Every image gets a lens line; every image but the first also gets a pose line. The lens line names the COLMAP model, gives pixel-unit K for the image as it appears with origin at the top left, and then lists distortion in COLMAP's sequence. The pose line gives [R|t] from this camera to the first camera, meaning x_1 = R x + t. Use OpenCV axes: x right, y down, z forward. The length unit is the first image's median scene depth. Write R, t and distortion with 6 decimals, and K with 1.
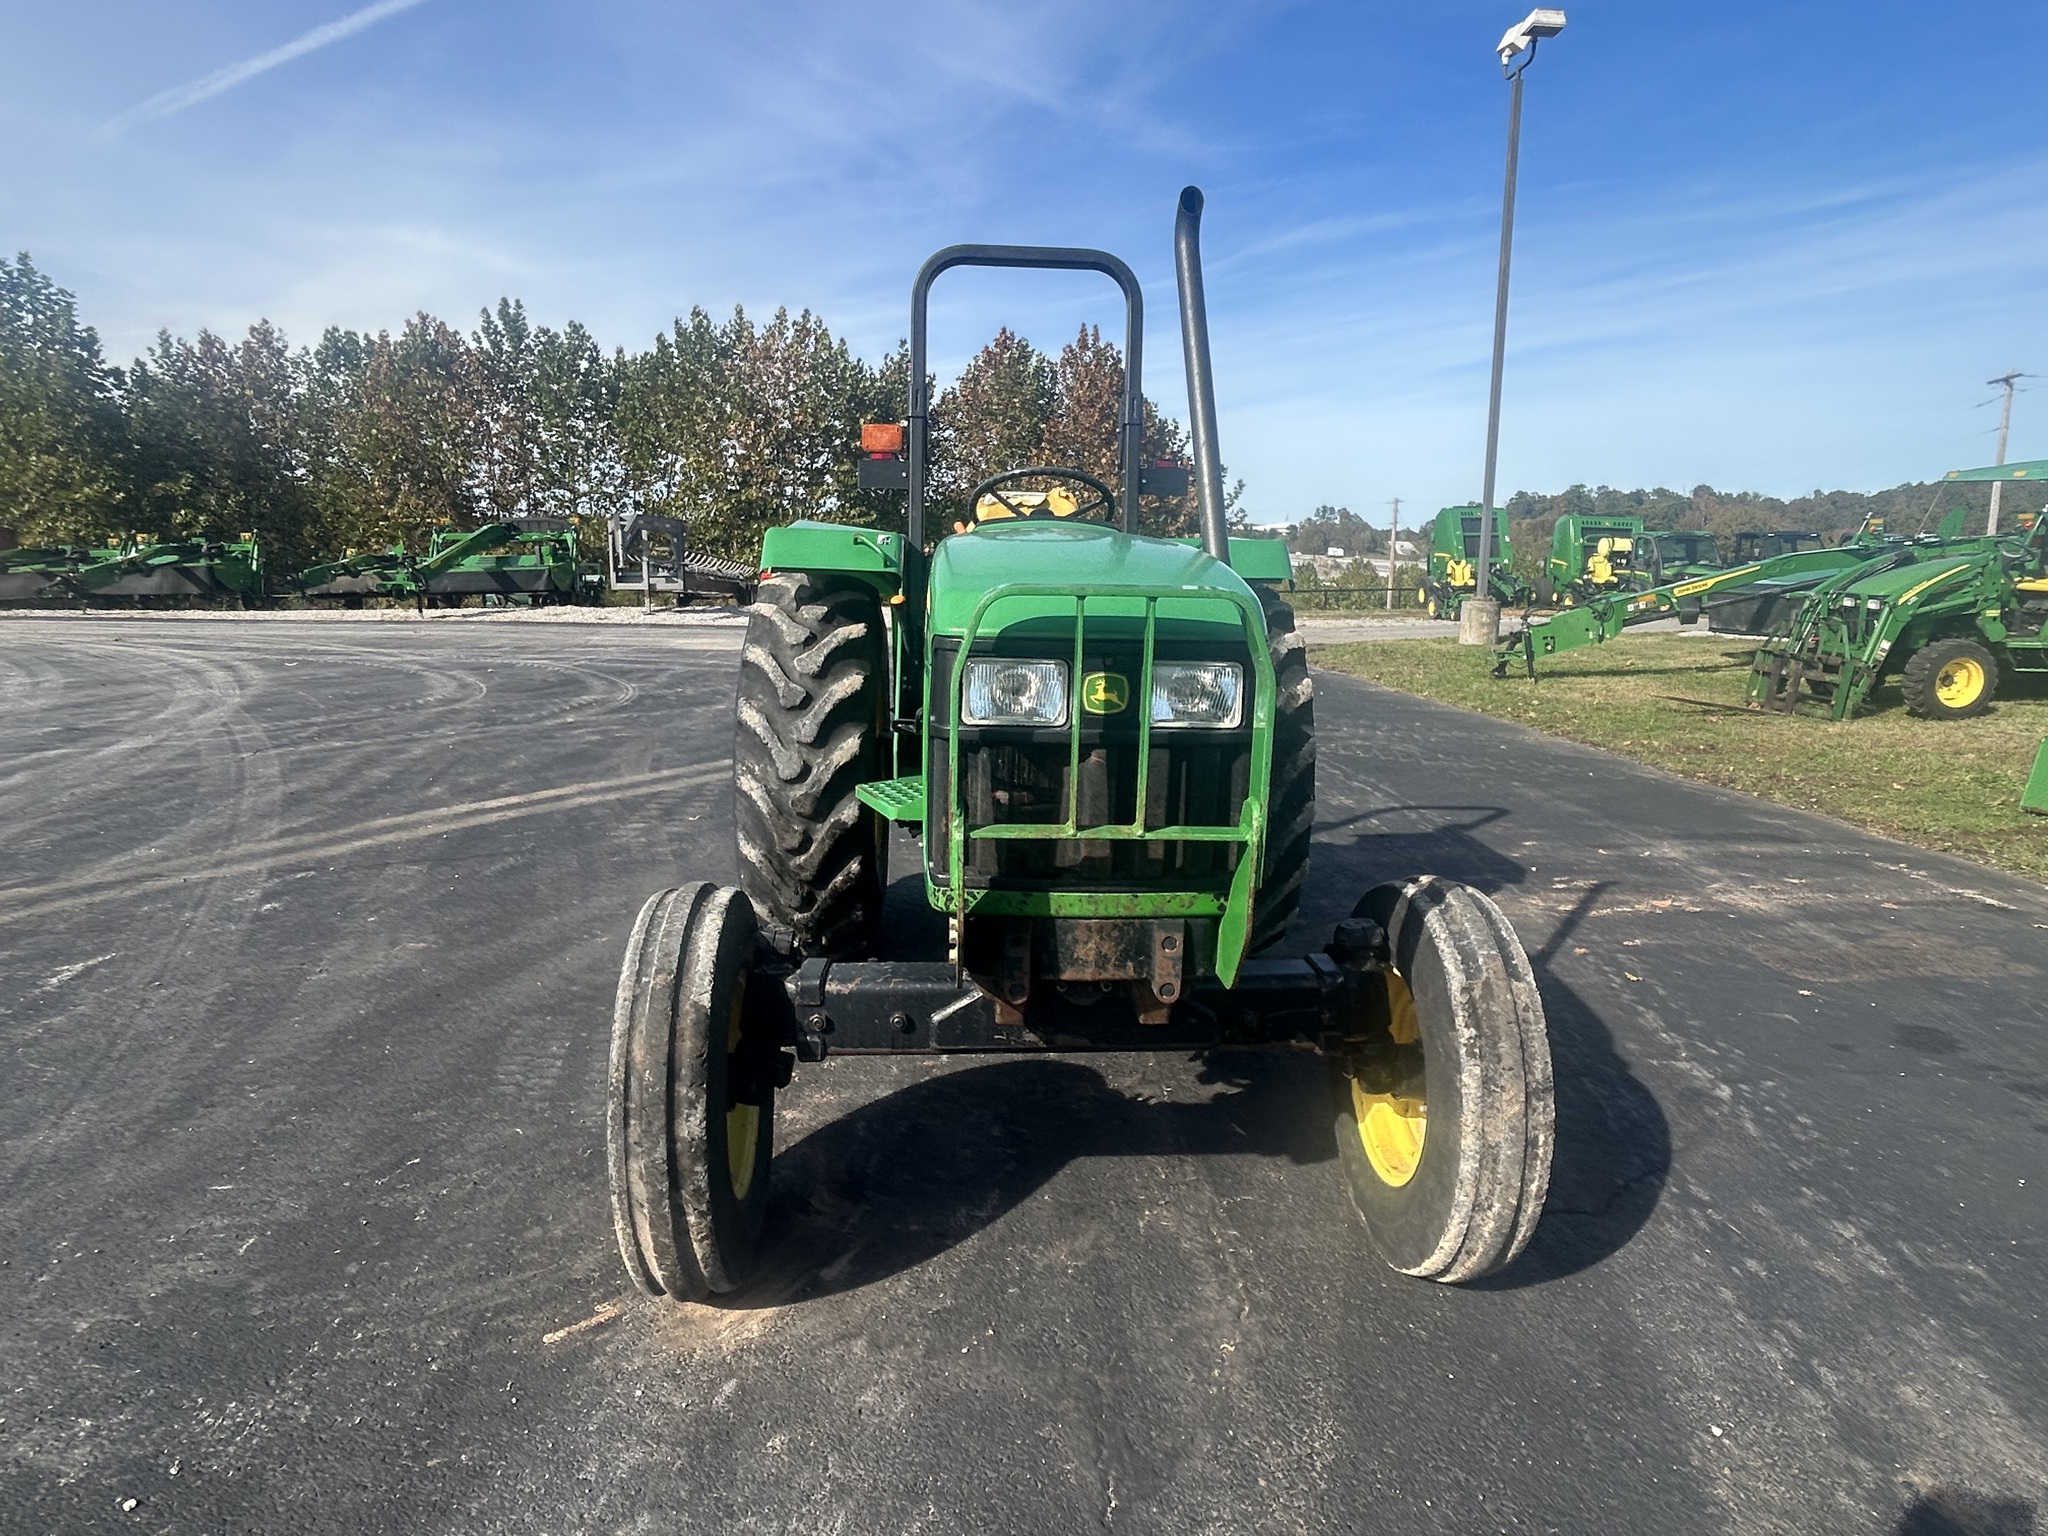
lens RADIAL K [[1249.1, 0, 1034.2], [0, 1249.1, 769.4], [0, 0, 1]] dist [-0.004191, 0.000171]
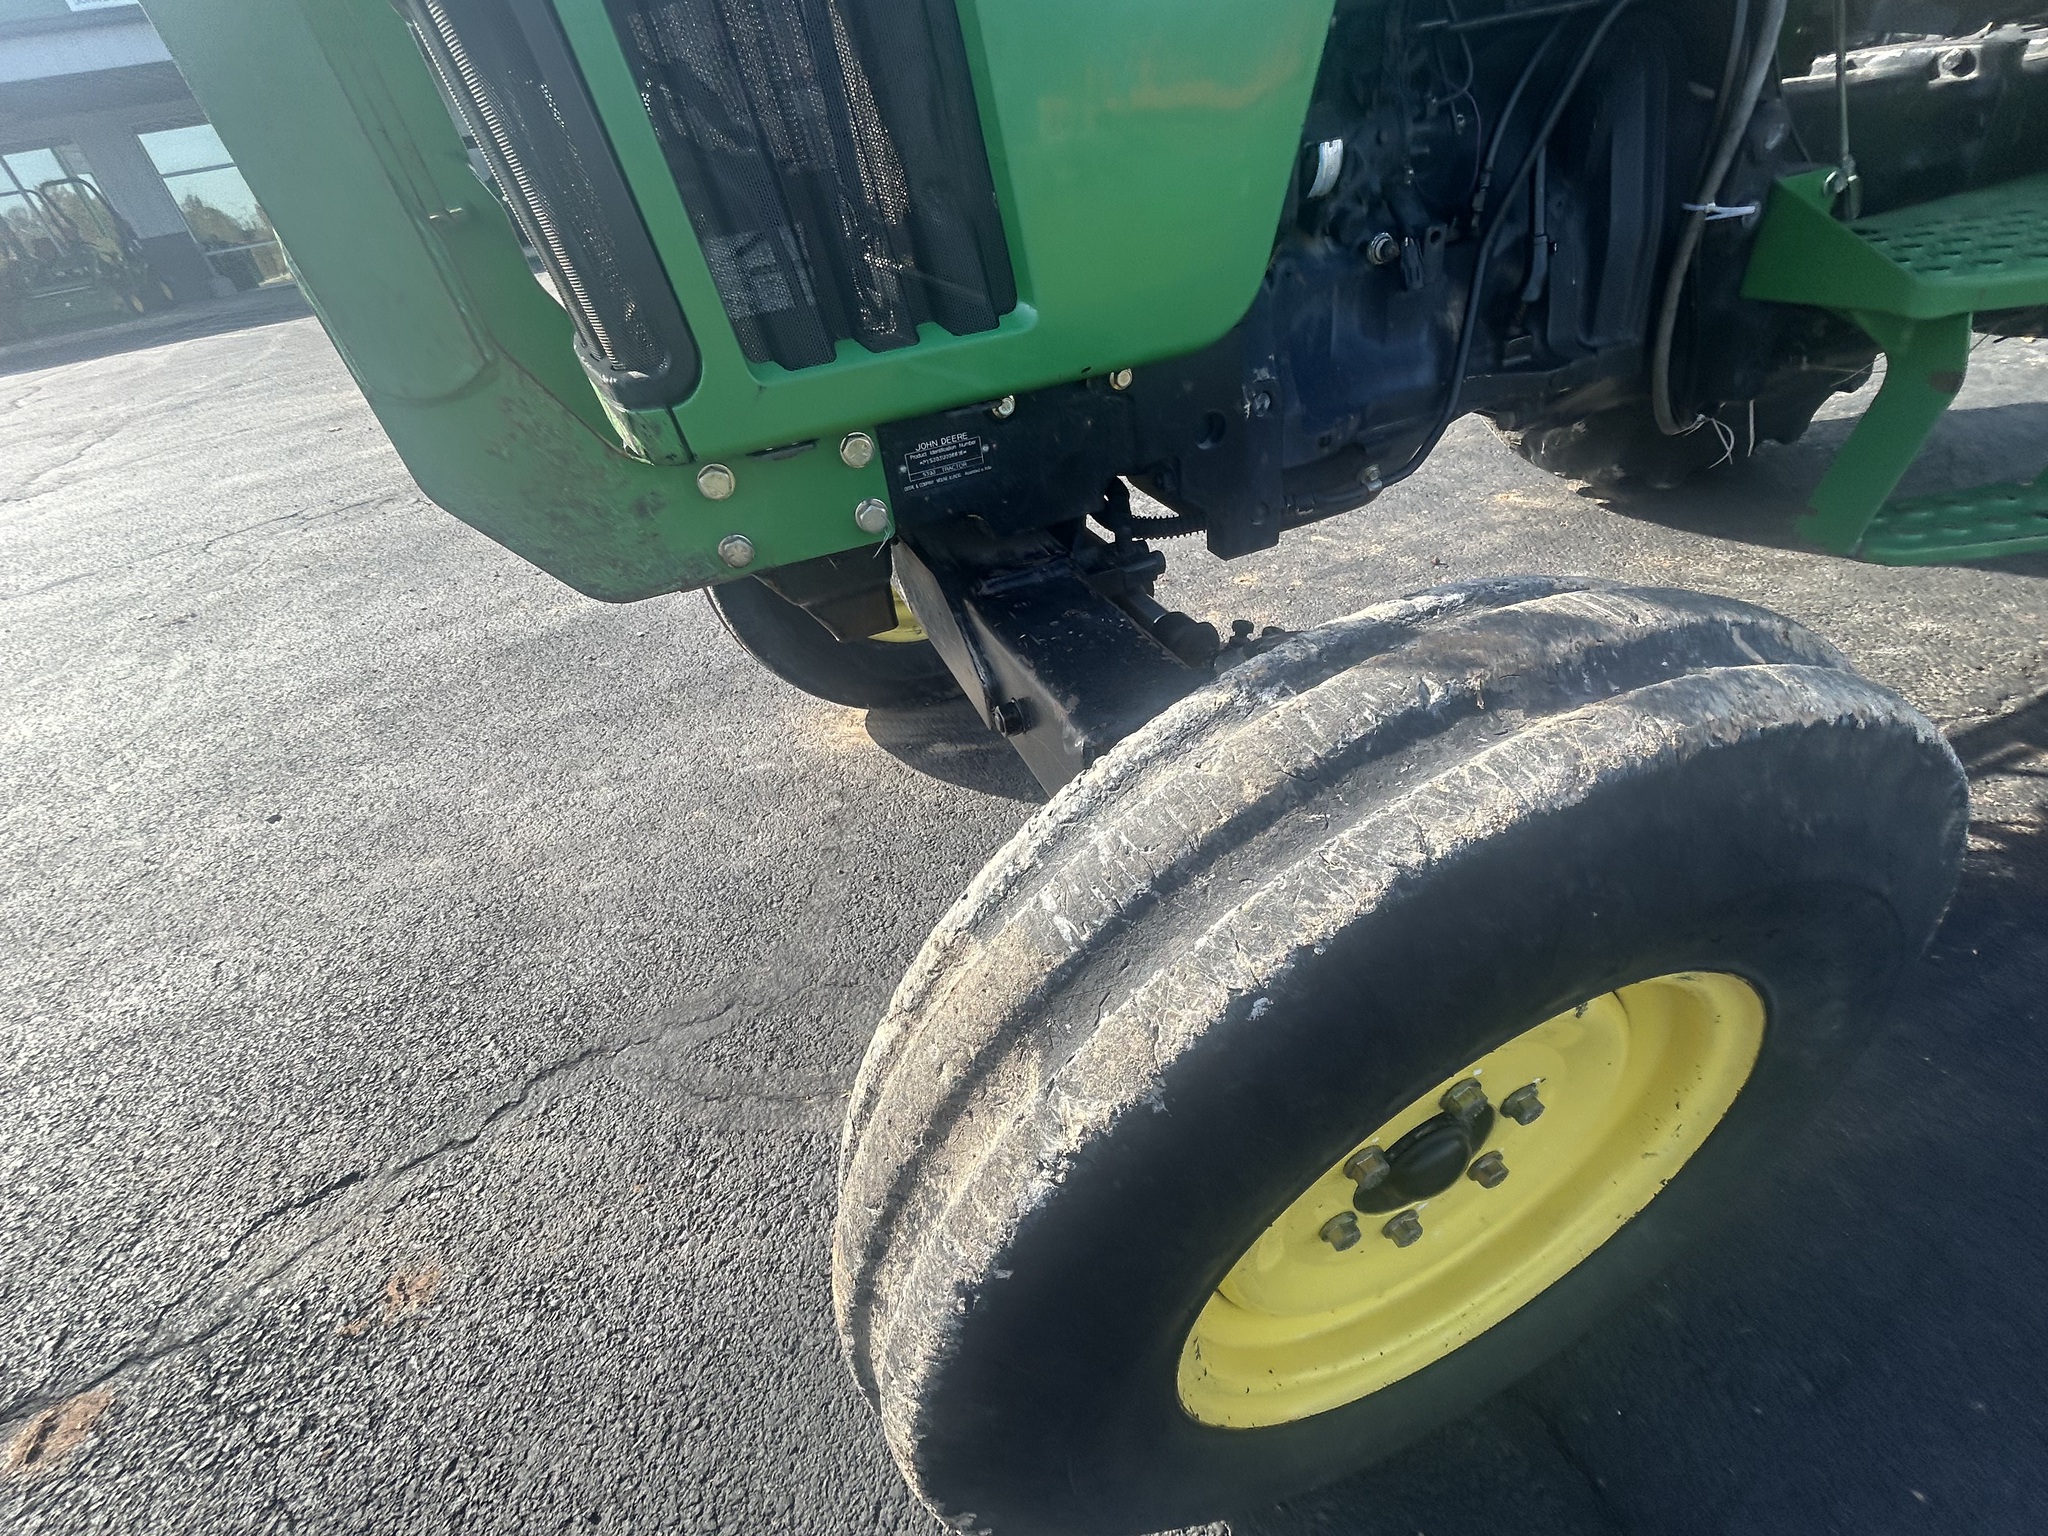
lens RADIAL K [[908.1, 0, 1020.8], [0, 908.1, 767.0], [0, 0, 1]] dist [-0.001138, 0.001221]
pose [[0.288414, 0.517341, -0.805714, 0.057976], [-0.022833, 0.844949, 0.534360, 0.003057], [0.957234, -0.135720, 0.255507, 0.111853]]
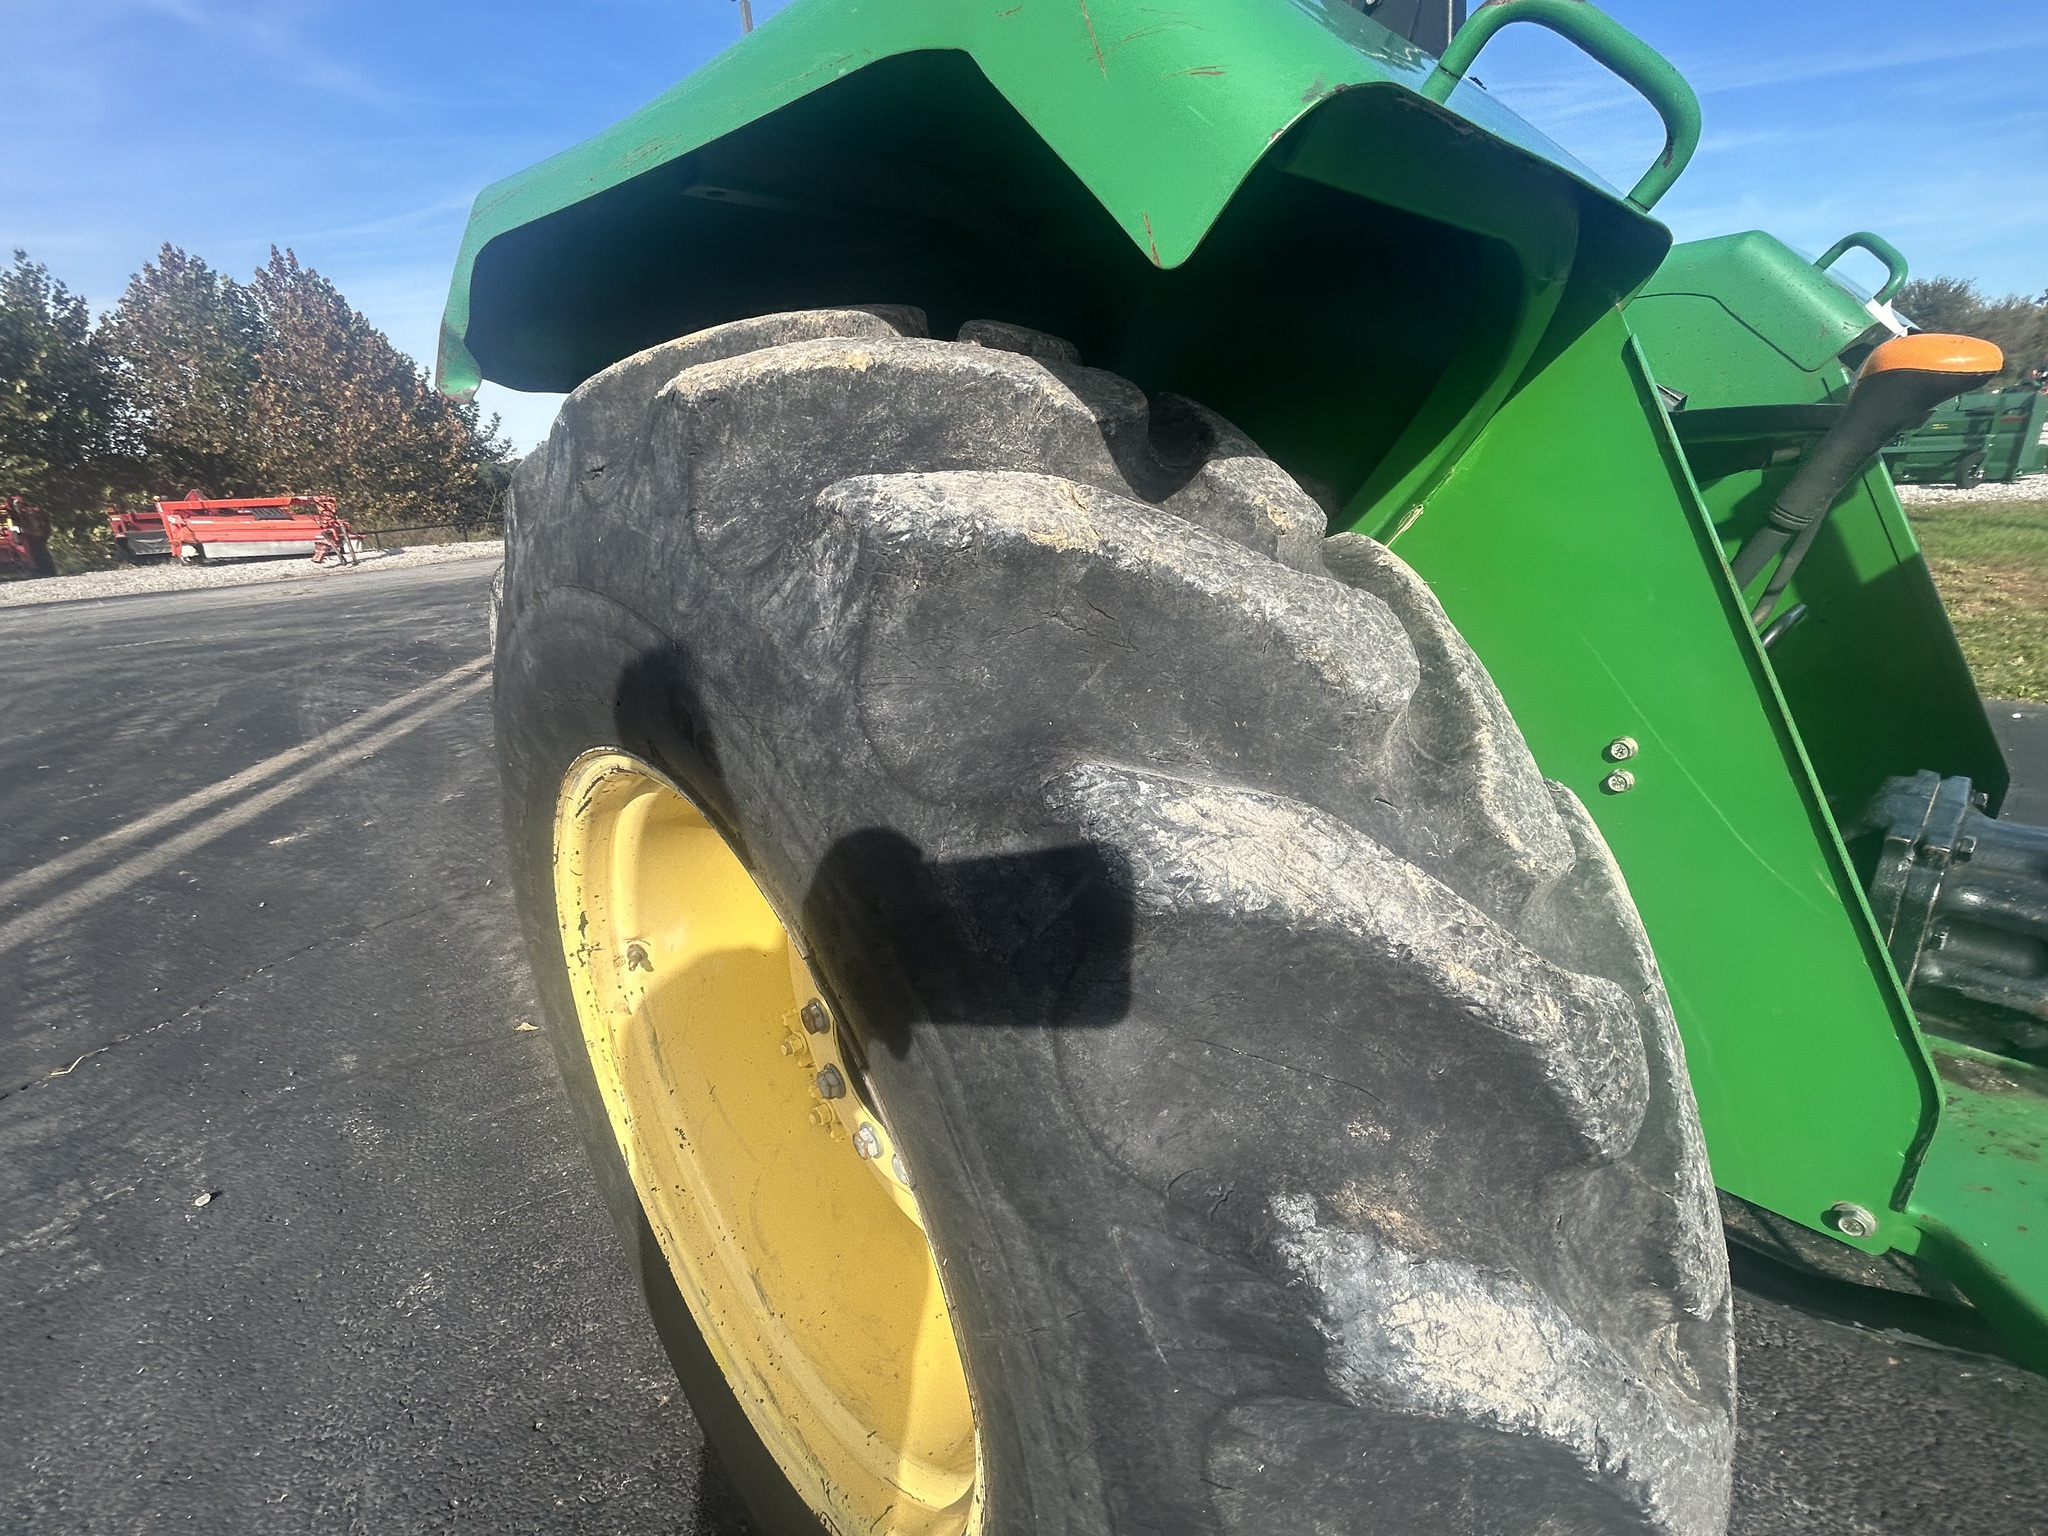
lens RADIAL K [[908.1, 0, 1026.9], [0, 908.1, 771.9], [0, 0, 1]] dist [-0.001138, 0.001221]
pose [[0.770457, -0.260132, 0.582003, -0.058267], [0.172434, 0.963964, 0.202584, -0.024285], [-0.613728, -0.055725, 0.787548, 0.185619]]
